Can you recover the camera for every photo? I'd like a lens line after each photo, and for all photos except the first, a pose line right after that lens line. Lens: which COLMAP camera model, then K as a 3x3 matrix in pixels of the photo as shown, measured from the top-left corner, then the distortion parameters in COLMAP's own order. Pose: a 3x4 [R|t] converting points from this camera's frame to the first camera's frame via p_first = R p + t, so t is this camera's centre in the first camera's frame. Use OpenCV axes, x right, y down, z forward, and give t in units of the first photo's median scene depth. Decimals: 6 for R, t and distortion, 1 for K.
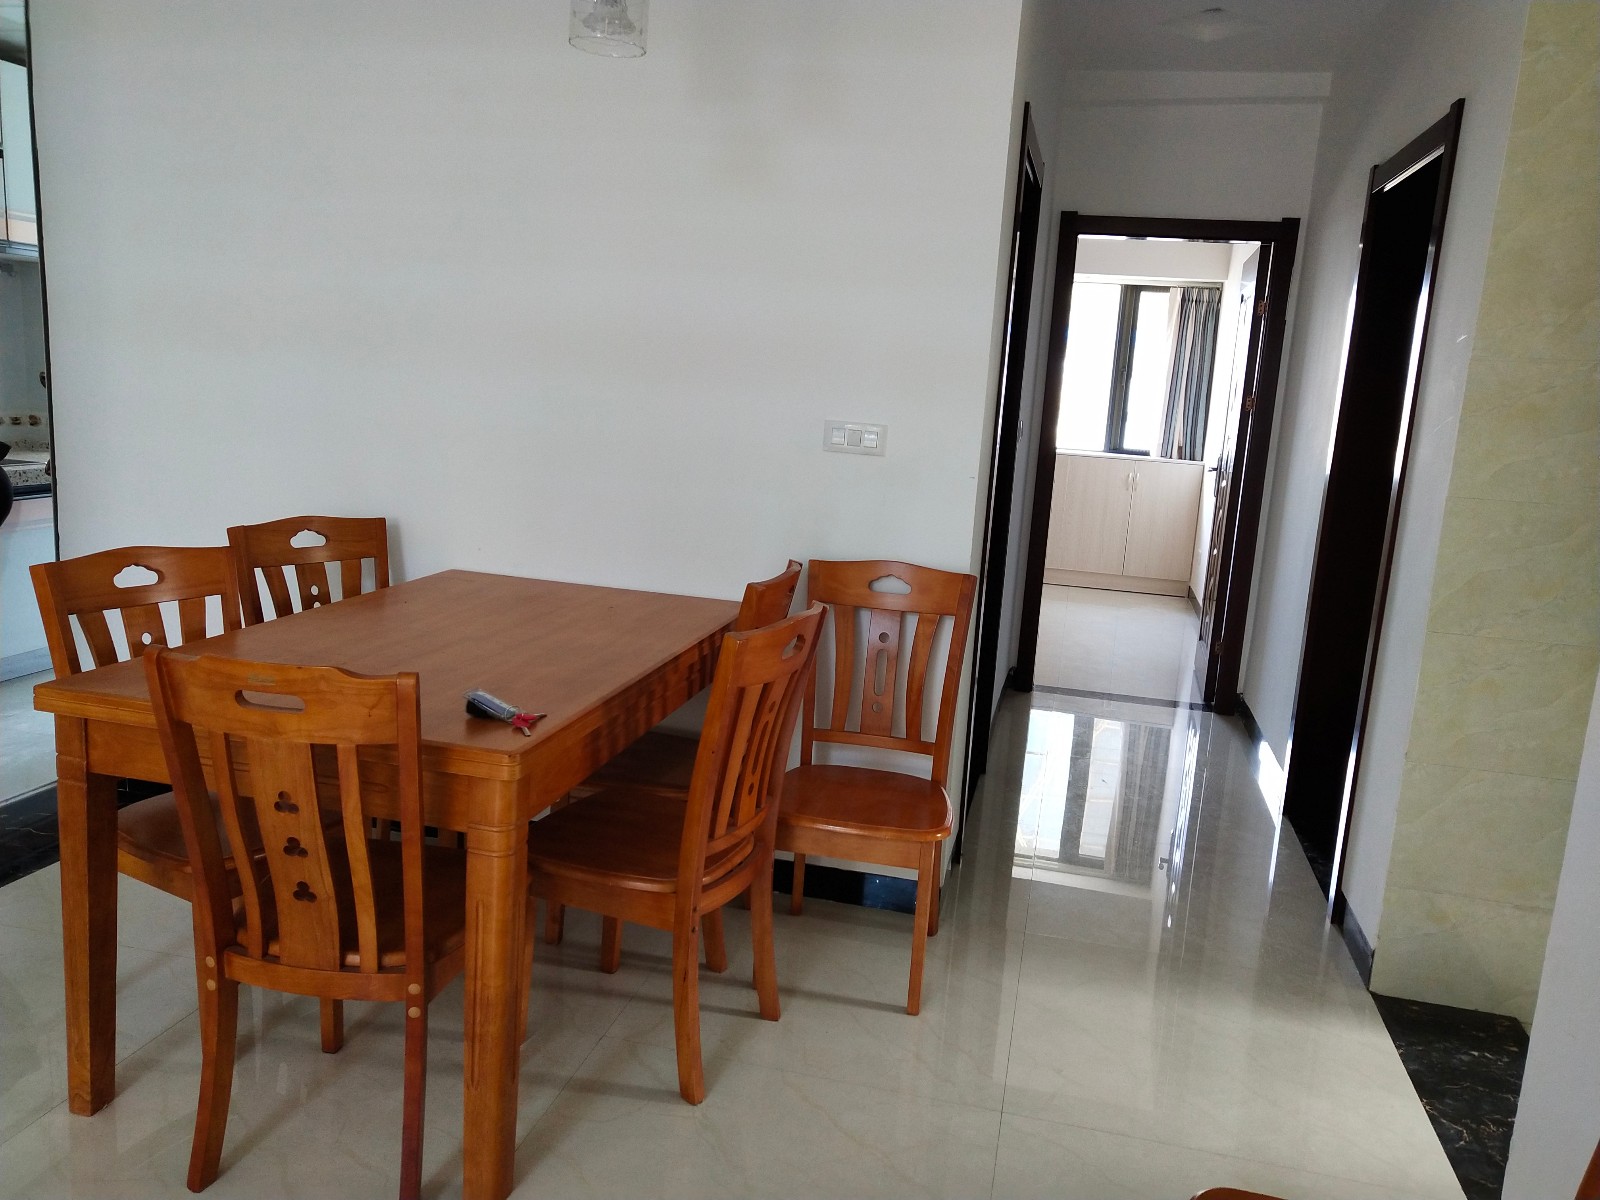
lens RADIAL K [[1241.5, 0, 799.7], [0, 1241.5, 597.3], [0, 0, 1]] dist [0.004211, 0.035598]
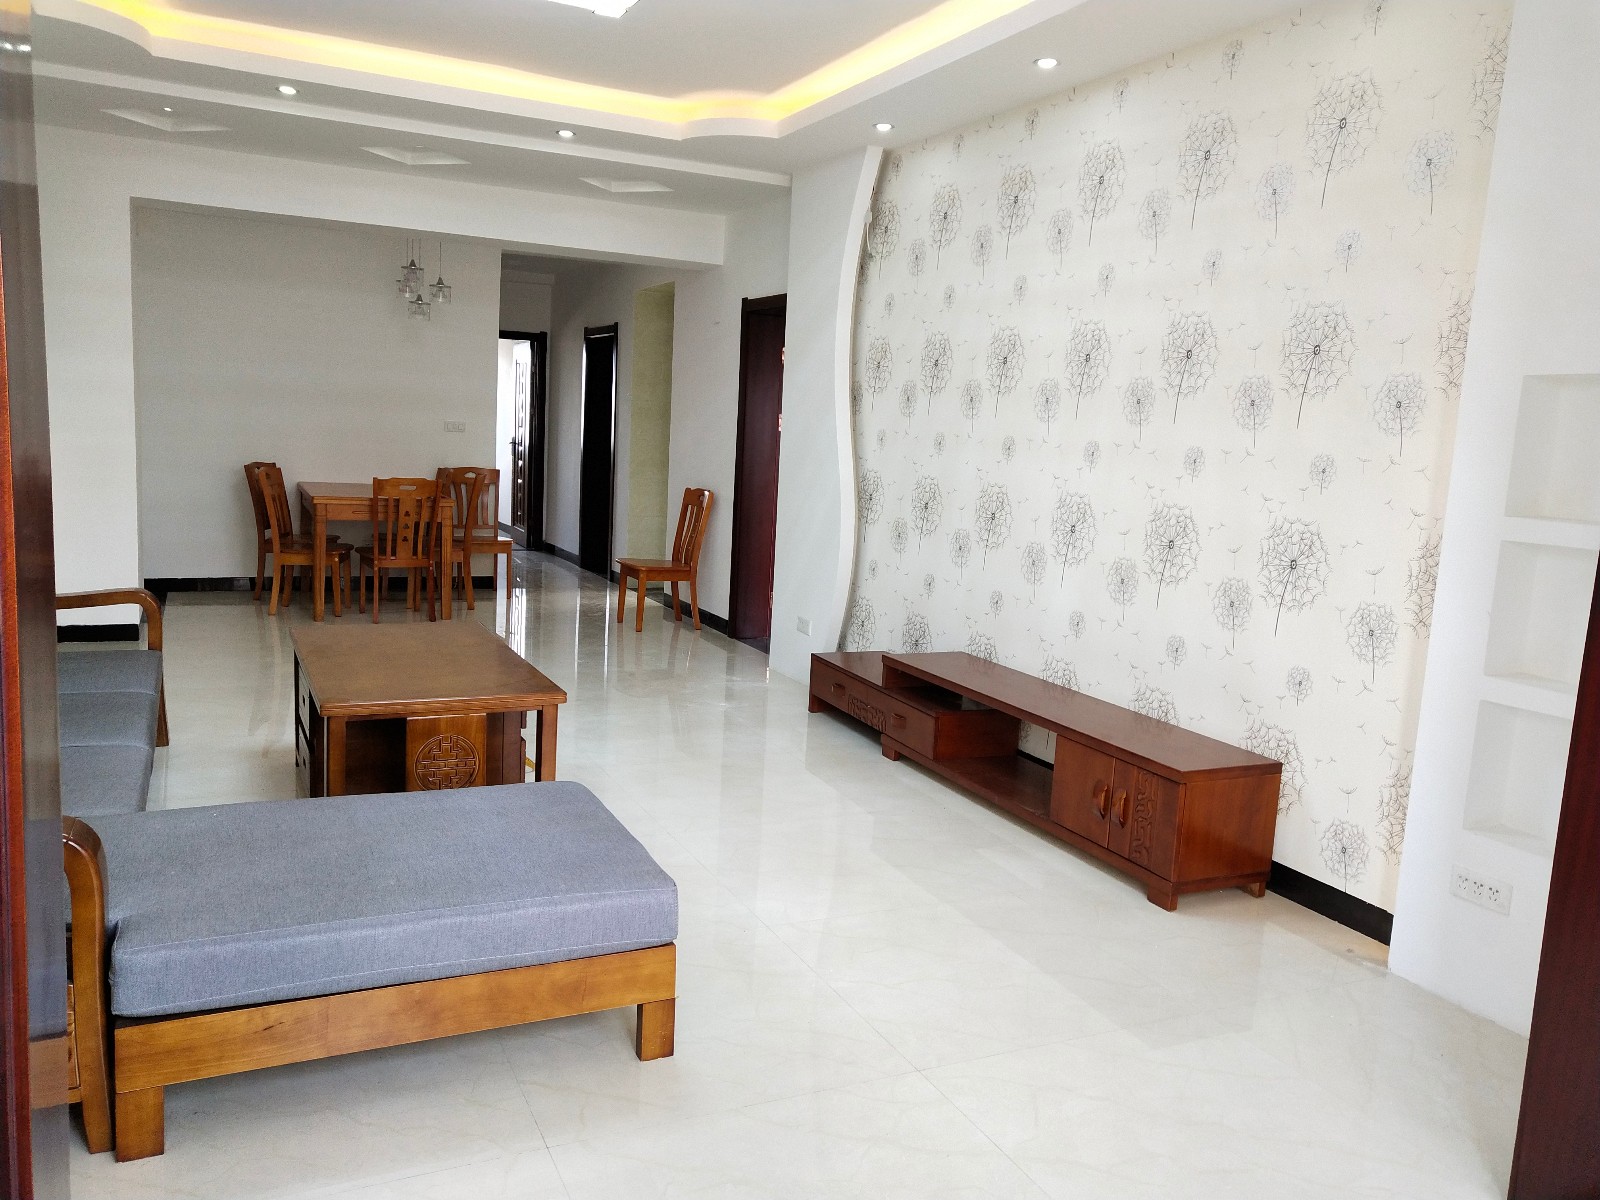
lens RADIAL K [[1241.5, 0, 799.7], [0, 1241.5, 597.3], [0, 0, 1]] dist [0.004211, 0.035598]
pose [[0.786892, -0.110816, 0.607059, -1.180930], [0.113349, 0.992962, 0.034333, 0.273997], [-0.606591, 0.041793, 0.793915, -1.890701]]
